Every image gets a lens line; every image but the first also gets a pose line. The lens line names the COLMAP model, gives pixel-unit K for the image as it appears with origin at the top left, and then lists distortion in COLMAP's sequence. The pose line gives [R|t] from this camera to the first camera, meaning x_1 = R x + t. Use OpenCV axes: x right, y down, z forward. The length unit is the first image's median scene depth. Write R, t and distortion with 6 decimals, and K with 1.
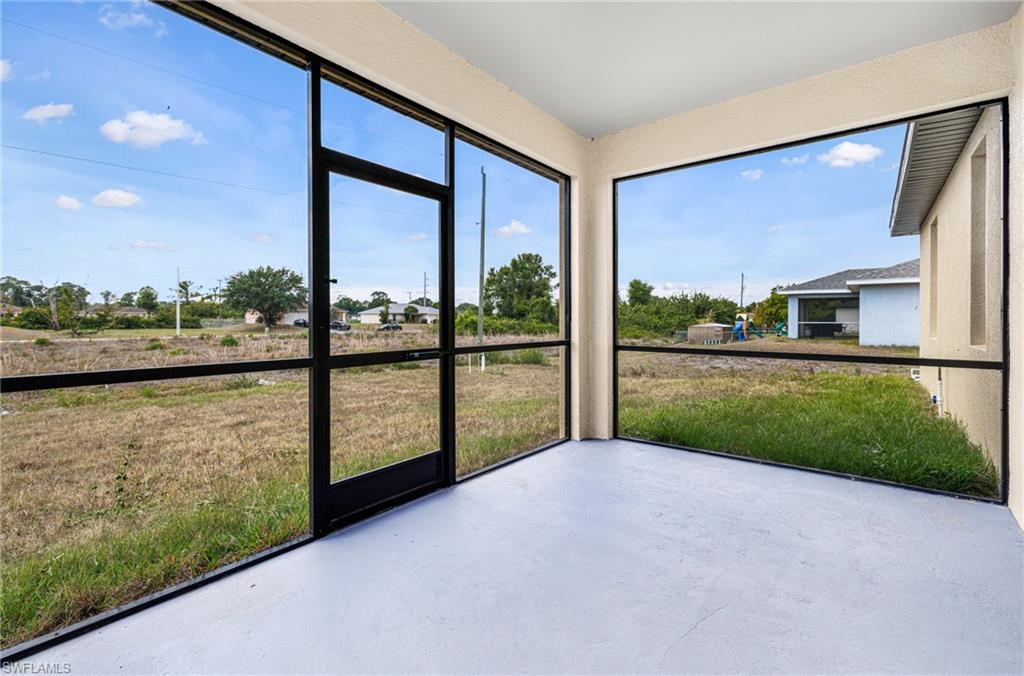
lens RADIAL K [[484.0, 0, 513.8], [0, 484.0, 321.1], [0, 0, 1]] dist [-0.001180, -0.000126]
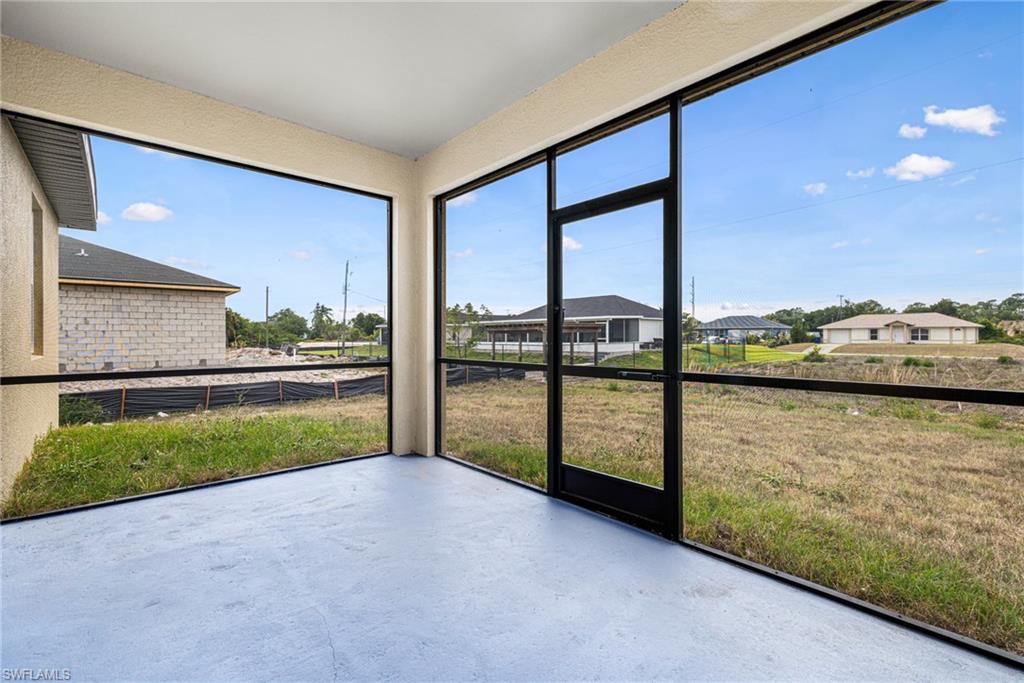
lens RADIAL K [[452.4, 0, 511.7], [0, 452.4, 337.0], [0, 0, 1]] dist [0.000151, 0.000045]
pose [[-0.210273, -0.003124, -0.977638, 0.707893], [-0.001385, 0.999995, -0.002897, -0.000195], [0.977642, 0.000745, -0.210276, 0.938151]]
